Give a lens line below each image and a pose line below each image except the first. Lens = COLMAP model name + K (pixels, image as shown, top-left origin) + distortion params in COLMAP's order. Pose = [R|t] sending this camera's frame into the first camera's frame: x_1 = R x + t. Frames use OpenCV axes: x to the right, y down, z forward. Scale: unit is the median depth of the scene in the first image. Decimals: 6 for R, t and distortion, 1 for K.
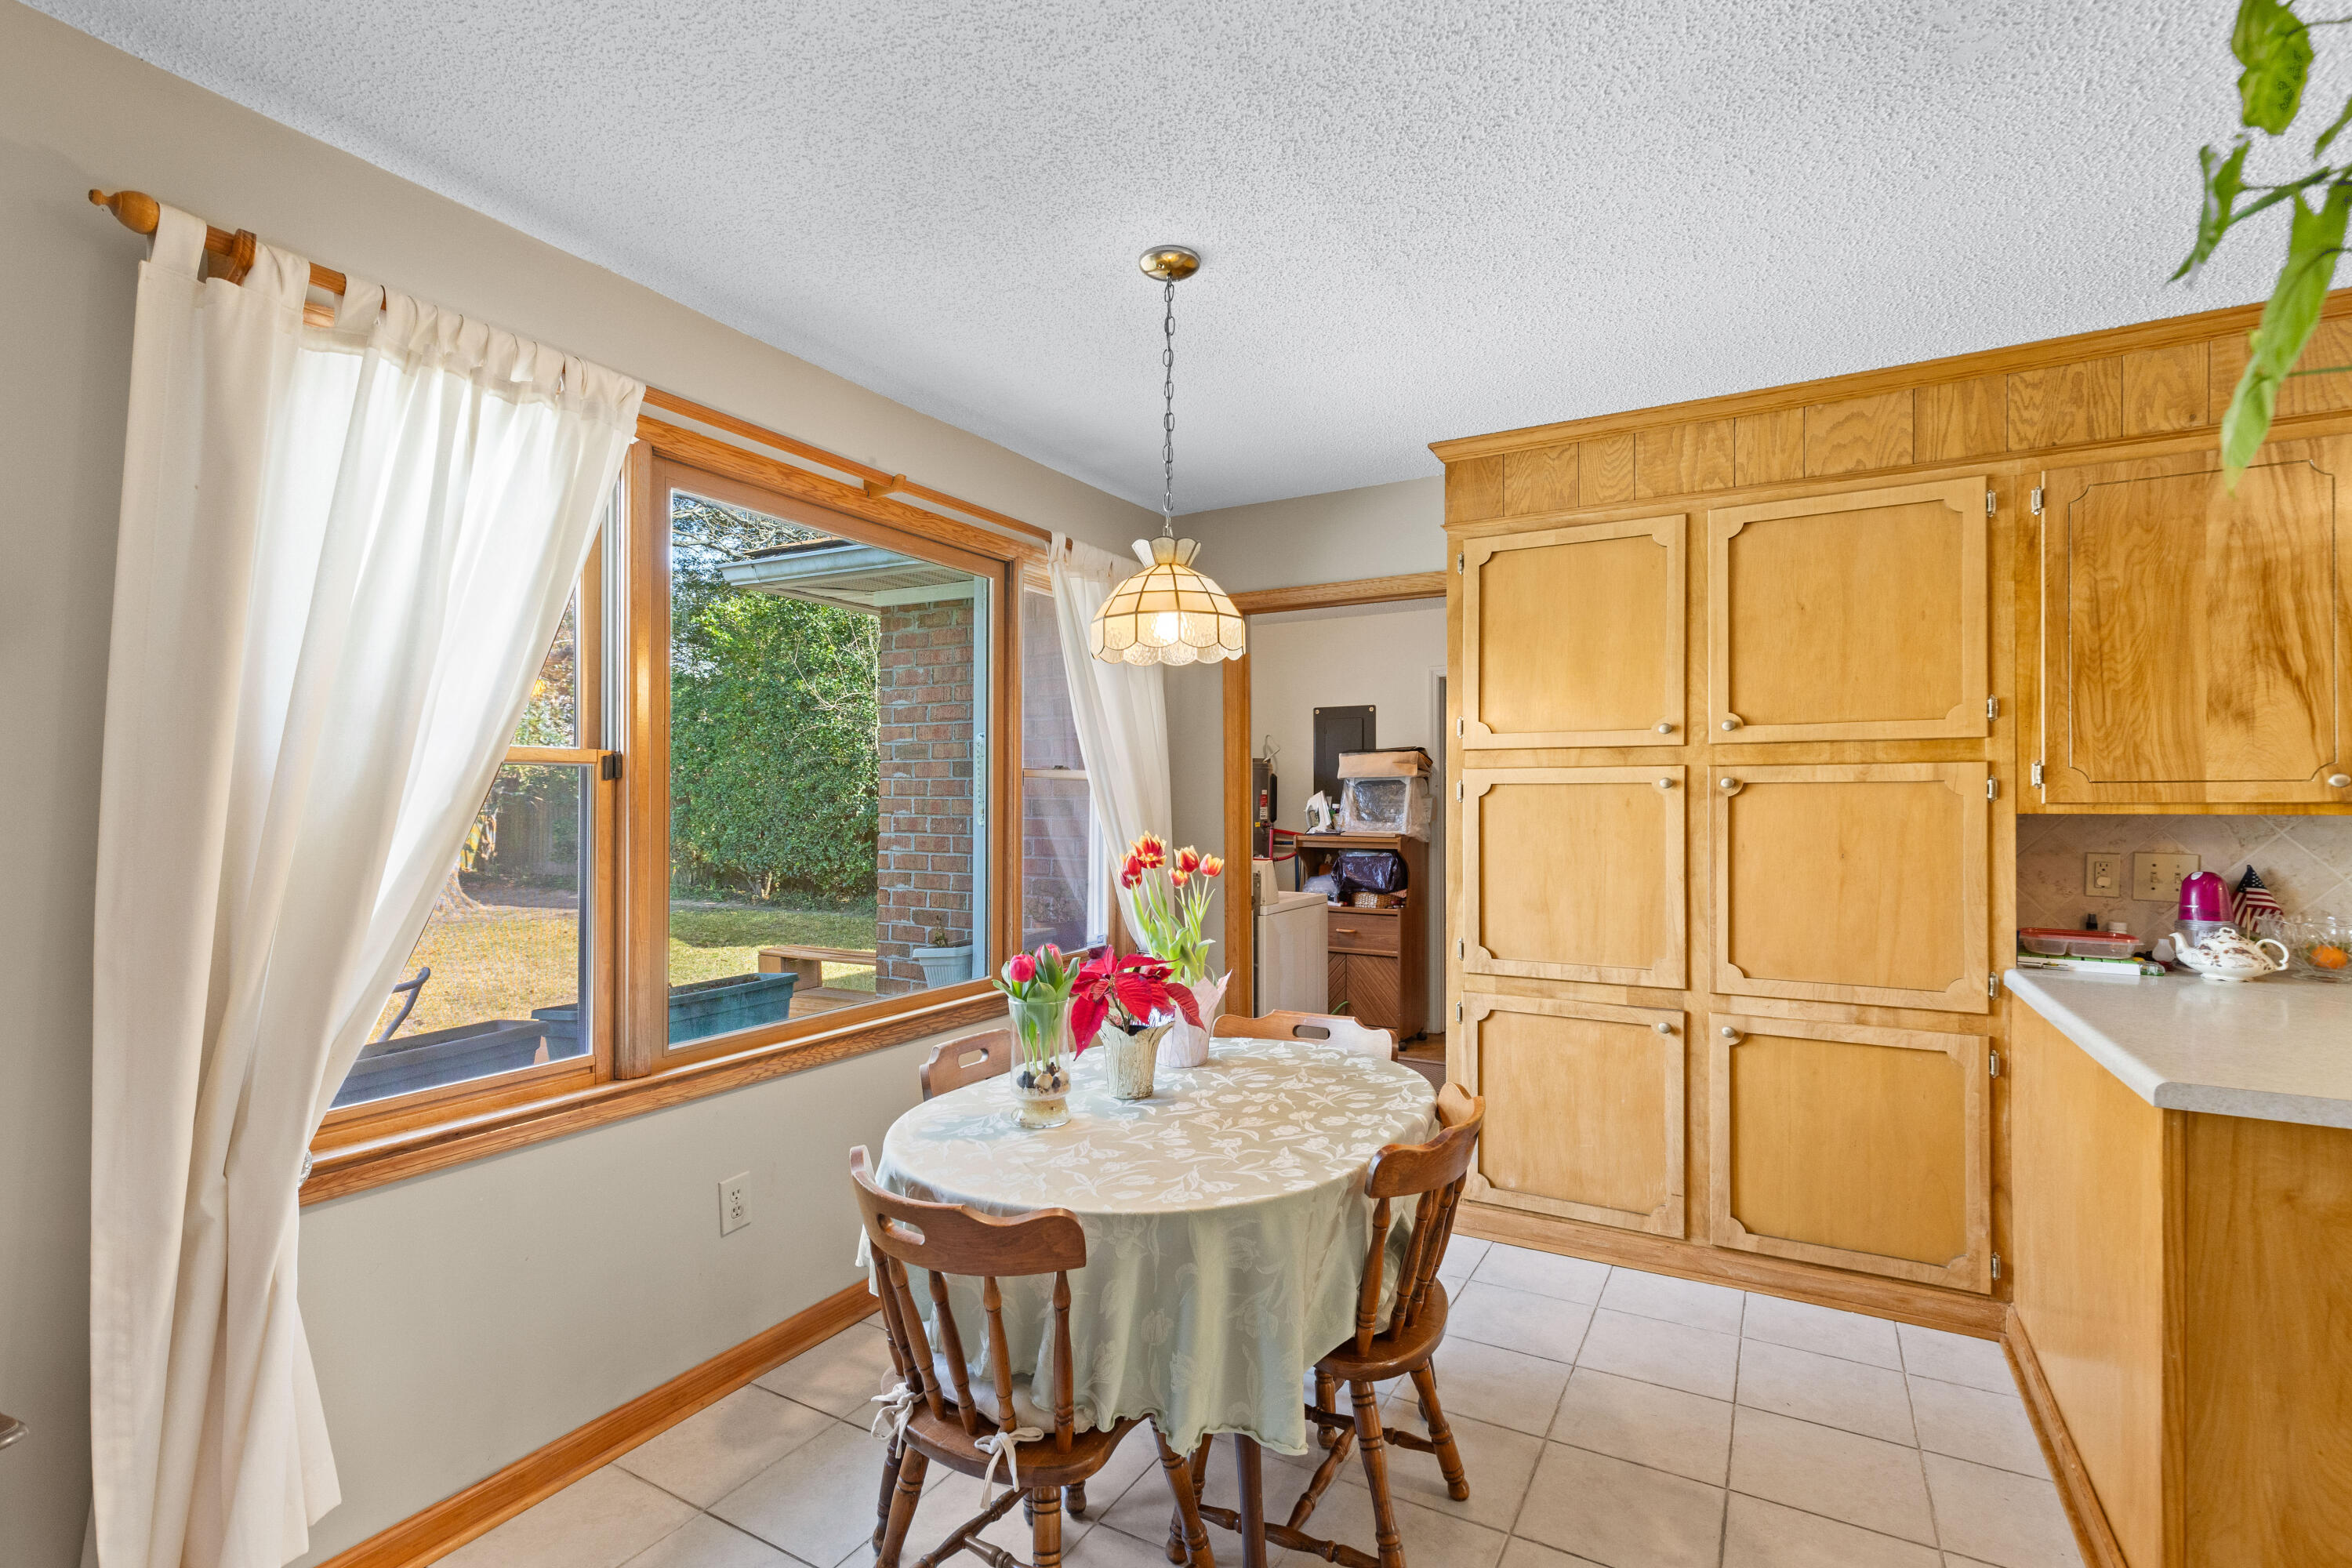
lens RADIAL K [[1074.0, 0, 1176.0], [0, 1074.0, 784.0], [0, 0, 1]] dist [0.001517, 0.000089]
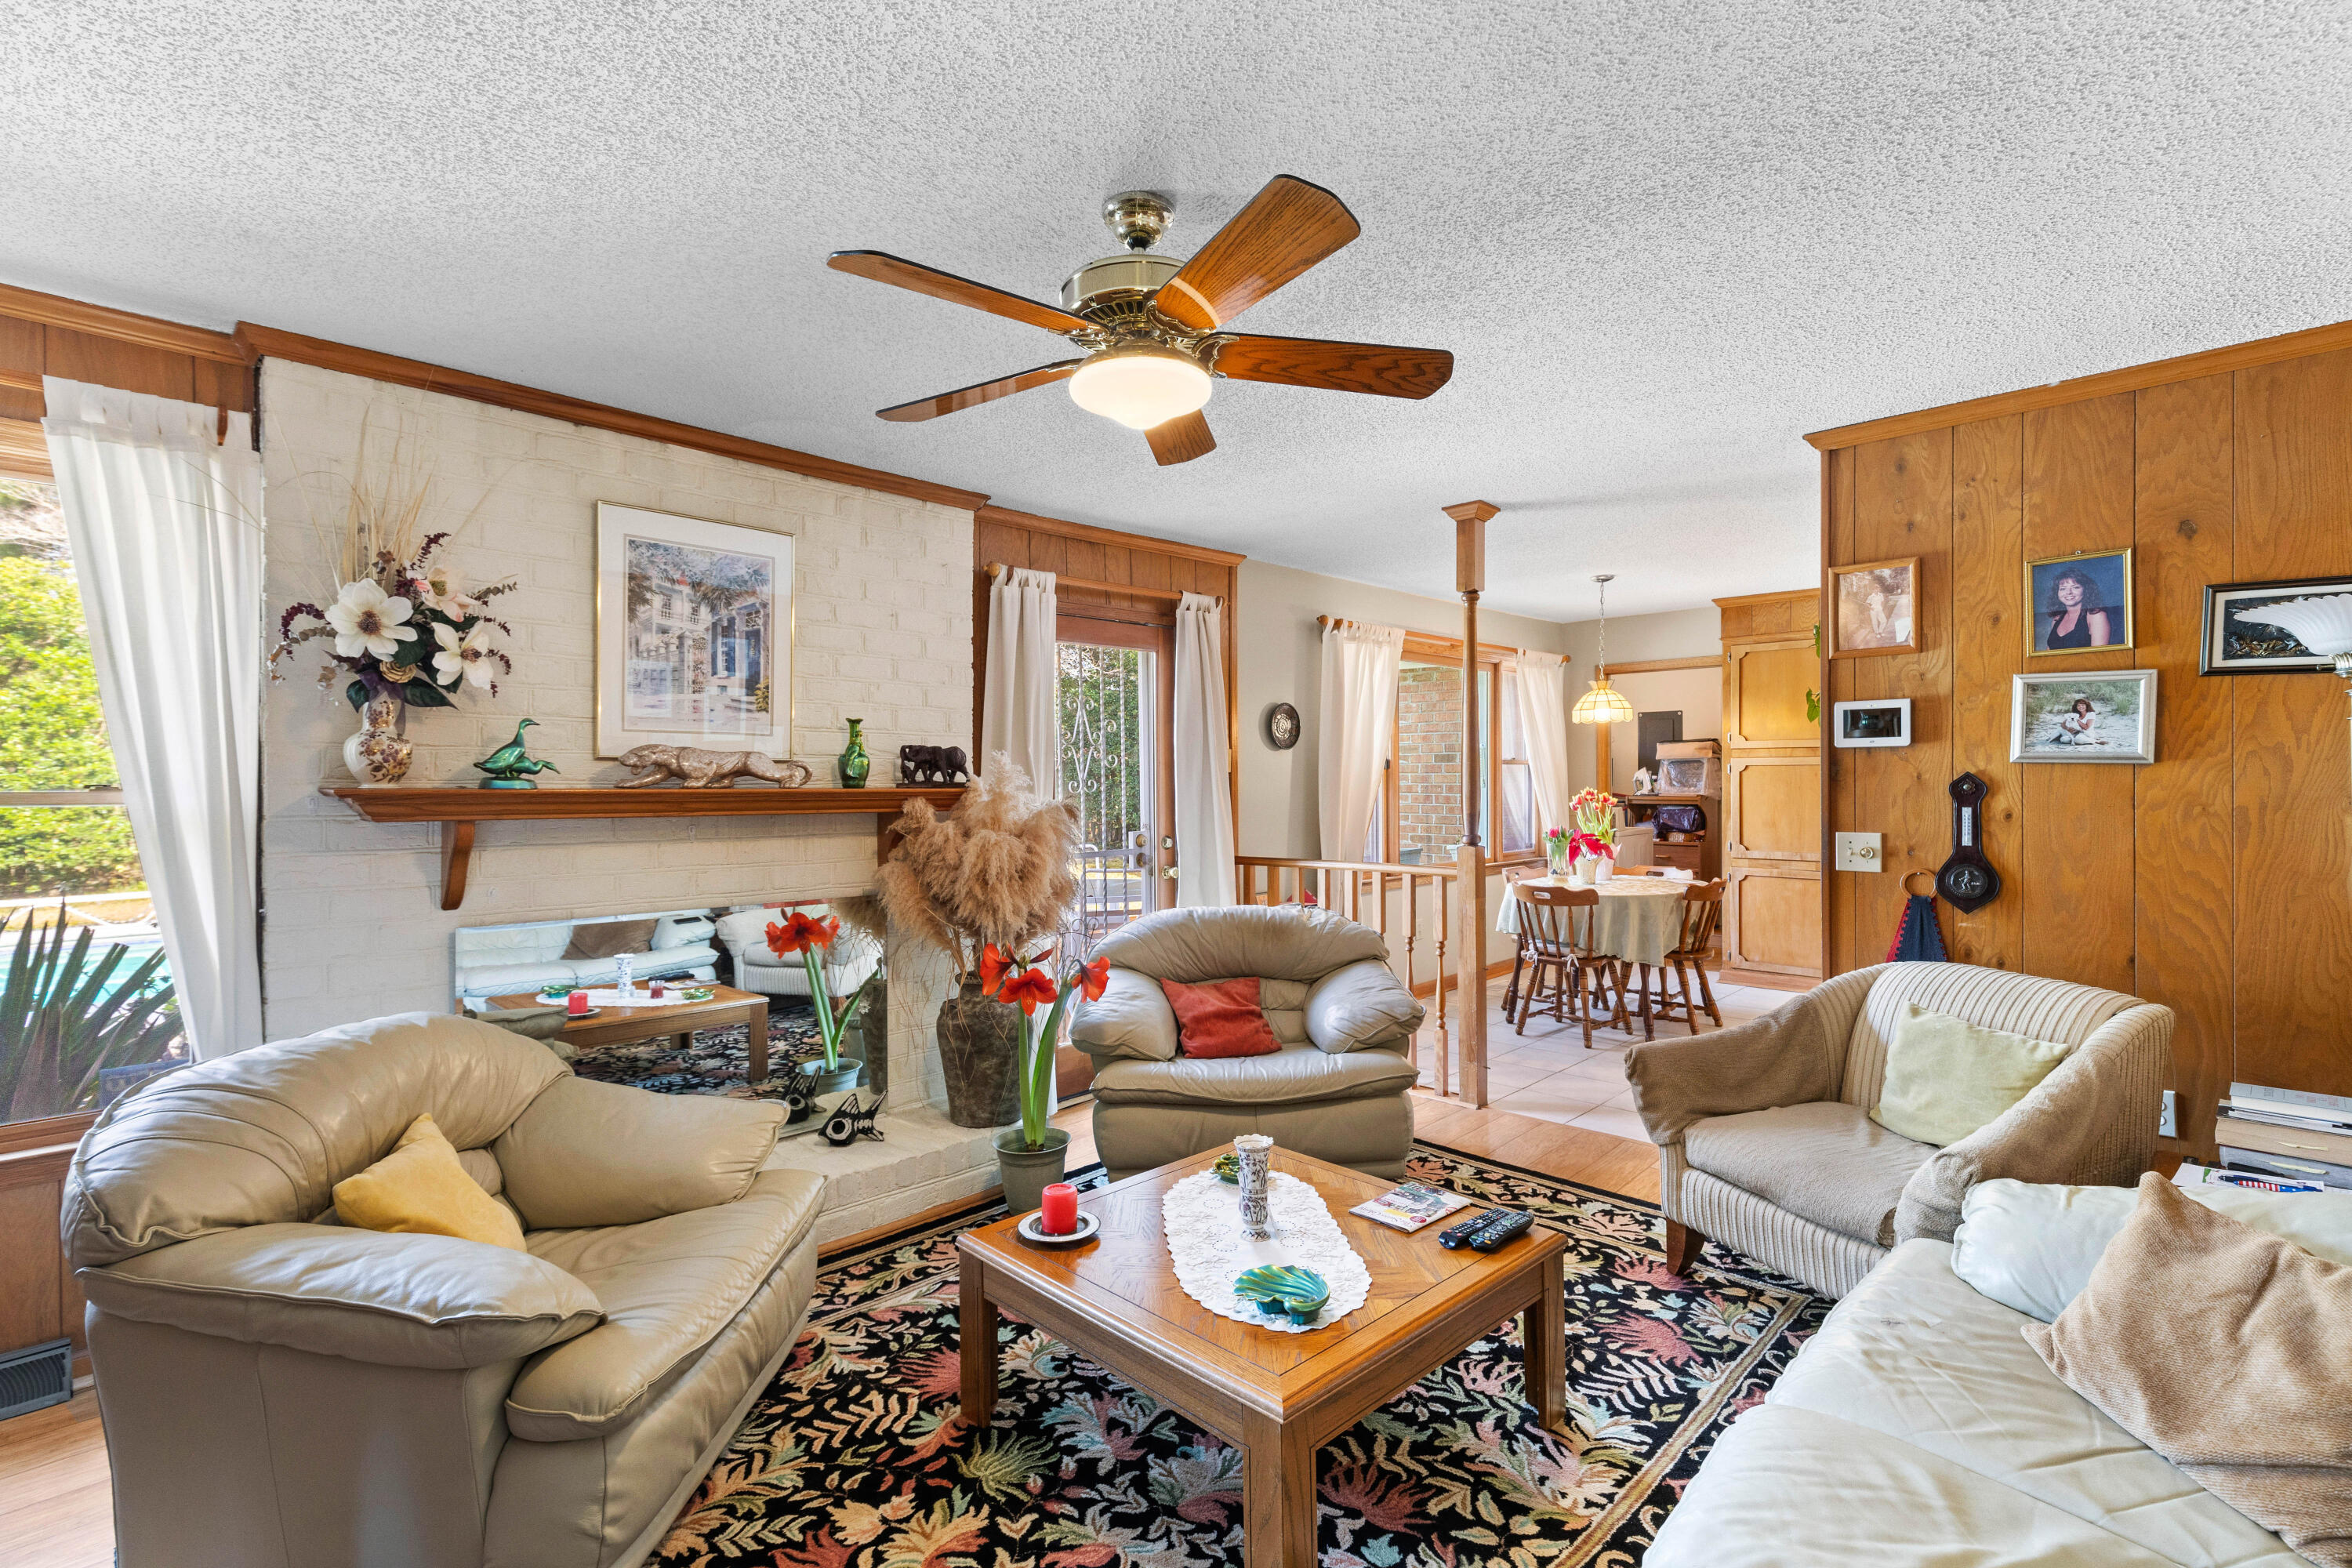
lens RADIAL K [[1040.7, 0, 1180.1], [0, 1040.7, 777.8], [0, 0, 1]] dist [0.000333, 0.000001]
pose [[0.965520, -0.006100, -0.260257, -0.228125], [0.010856, 0.999799, 0.016840, -0.021164], [0.260102, -0.019085, 0.965393, -1.178553]]
